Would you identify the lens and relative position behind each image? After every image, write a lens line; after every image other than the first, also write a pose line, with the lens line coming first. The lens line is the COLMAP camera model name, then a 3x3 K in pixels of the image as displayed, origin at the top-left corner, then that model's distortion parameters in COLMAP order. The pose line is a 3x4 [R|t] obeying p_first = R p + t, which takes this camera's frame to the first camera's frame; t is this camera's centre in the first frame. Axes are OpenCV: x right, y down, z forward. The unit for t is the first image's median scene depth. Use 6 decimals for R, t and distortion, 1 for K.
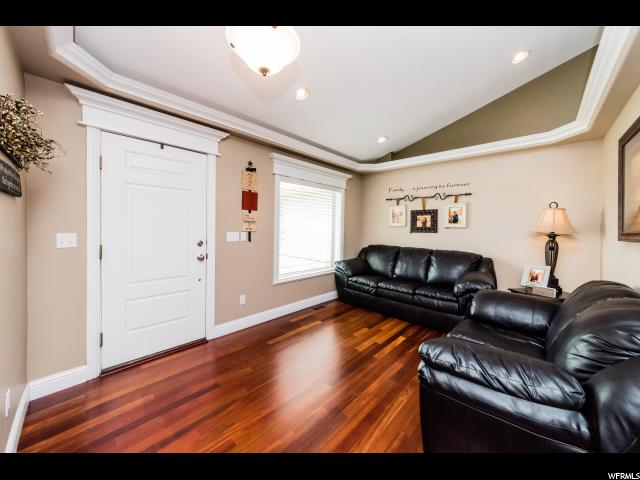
lens RADIAL K [[223.1, 0, 336.1], [0, 223.1, 227.7], [0, 0, 1]] dist [0.008086, 0.000613]
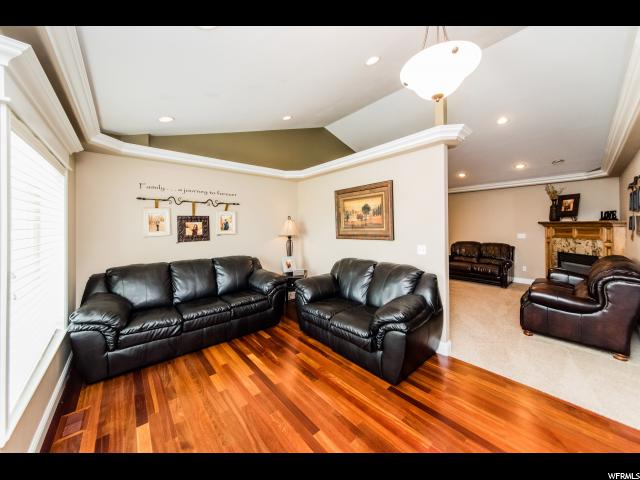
lens RADIAL K [[223.1, 0, 304.7], [0, 223.1, 225.7], [0, 0, 1]] dist [0.008086, 0.000613]
pose [[0.208139, -0.014207, 0.977996, -0.420422], [0.019862, 0.999750, 0.010296, -0.044512], [-0.977898, 0.017282, 0.208369, 0.418133]]
